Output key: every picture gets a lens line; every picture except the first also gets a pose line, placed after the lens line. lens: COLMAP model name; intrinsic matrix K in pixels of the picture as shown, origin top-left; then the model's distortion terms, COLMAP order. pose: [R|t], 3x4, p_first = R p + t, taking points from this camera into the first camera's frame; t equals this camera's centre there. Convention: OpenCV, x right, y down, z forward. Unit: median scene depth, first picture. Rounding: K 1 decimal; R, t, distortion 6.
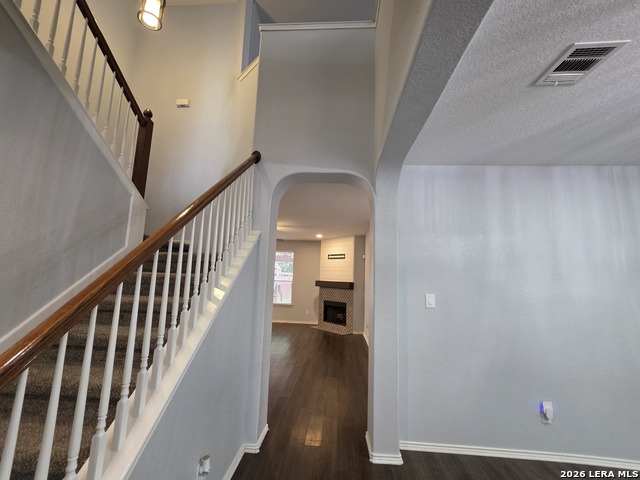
lens RADIAL K [[280.8, 0, 314.6], [0, 280.8, 236.0], [0, 0, 1]] dist [0.002287, 0.000739]
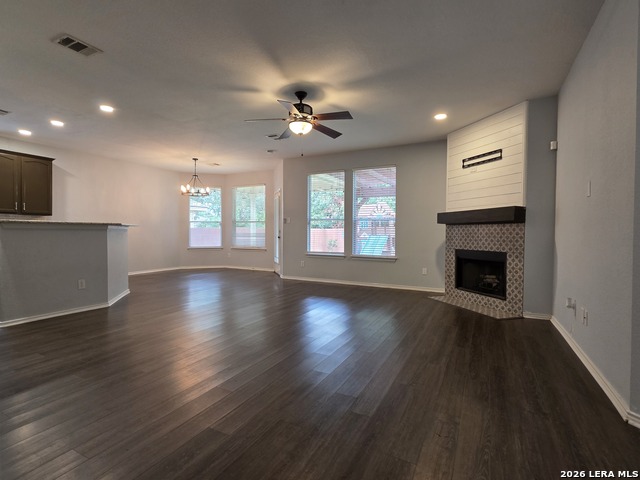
lens RADIAL K [[318.0, 0, 317.6], [0, 318.0, 235.5], [0, 0, 1]] dist [0.001130, 0.000730]
pose [[0.920963, -0.024073, -0.388906, 0.030372], [0.079017, 0.988890, 0.125907, 0.119635], [0.381554, -0.146686, 0.912633, 0.401192]]
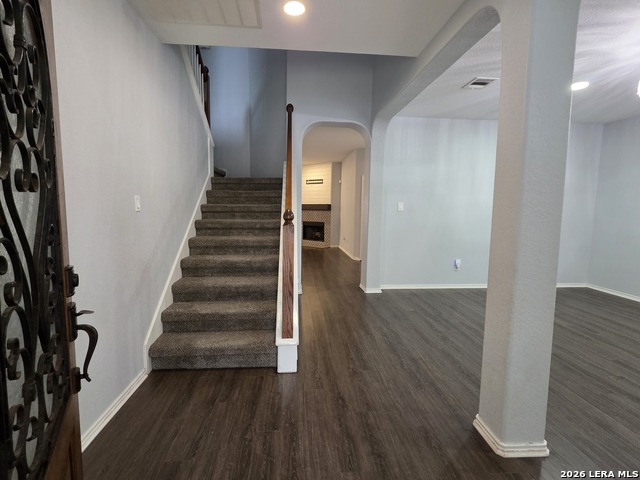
lens RADIAL K [[318.0, 0, 314.8], [0, 318.0, 232.1], [0, 0, 1]] dist [0.001130, 0.000730]
pose [[0.986869, -0.030538, 0.158609, -0.133184], [-0.005599, 0.974907, 0.222541, -0.011521], [-0.161425, -0.220506, 0.961935, -0.255907]]
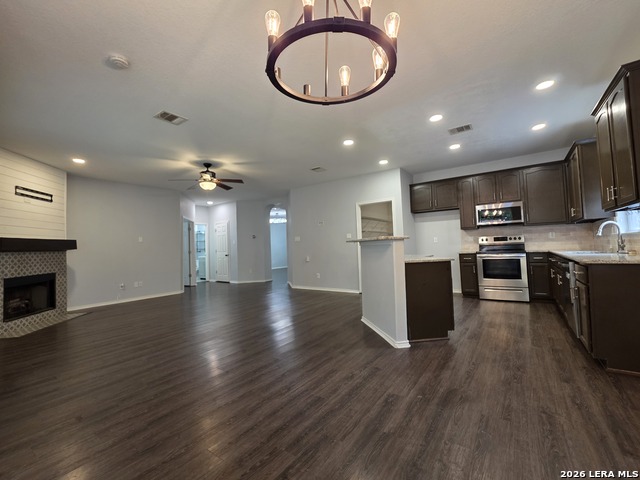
lens RADIAL K [[256.5, 0, 317.2], [0, 256.5, 235.2], [0, 0, 1]] dist [0.002453, 0.000070]
pose [[-0.854874, 0.020433, 0.518433, -0.699047], [-0.062474, 0.987900, -0.141954, 0.201886], [-0.515060, -0.153741, -0.843254, 1.204882]]
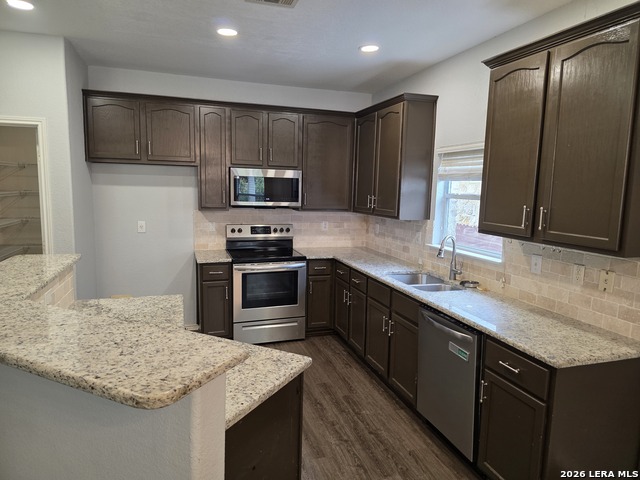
lens RADIAL K [[422.0, 0, 316.9], [0, 422.0, 243.7], [0, 0, 1]] dist [0.027142, -0.004819]
pose [[-0.918004, 0.009776, -0.396451, -0.588638], [0.011687, 0.999929, -0.002405, 0.108951], [0.396399, -0.006841, -0.918053, 0.997774]]
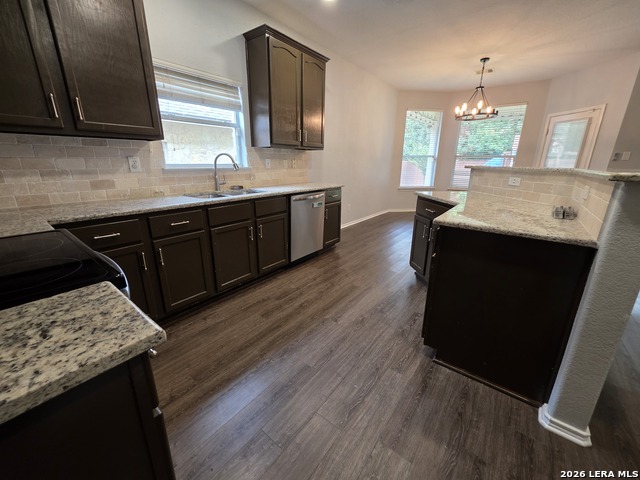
lens RADIAL K [[256.5, 0, 313.0], [0, 256.5, 236.1], [0, 0, 1]] dist [0.002453, 0.000070]
pose [[0.836428, 0.132810, -0.531742, -0.600283], [0.091552, 0.922708, 0.374470, 0.088450], [0.540376, -0.361899, 0.759620, 0.461189]]
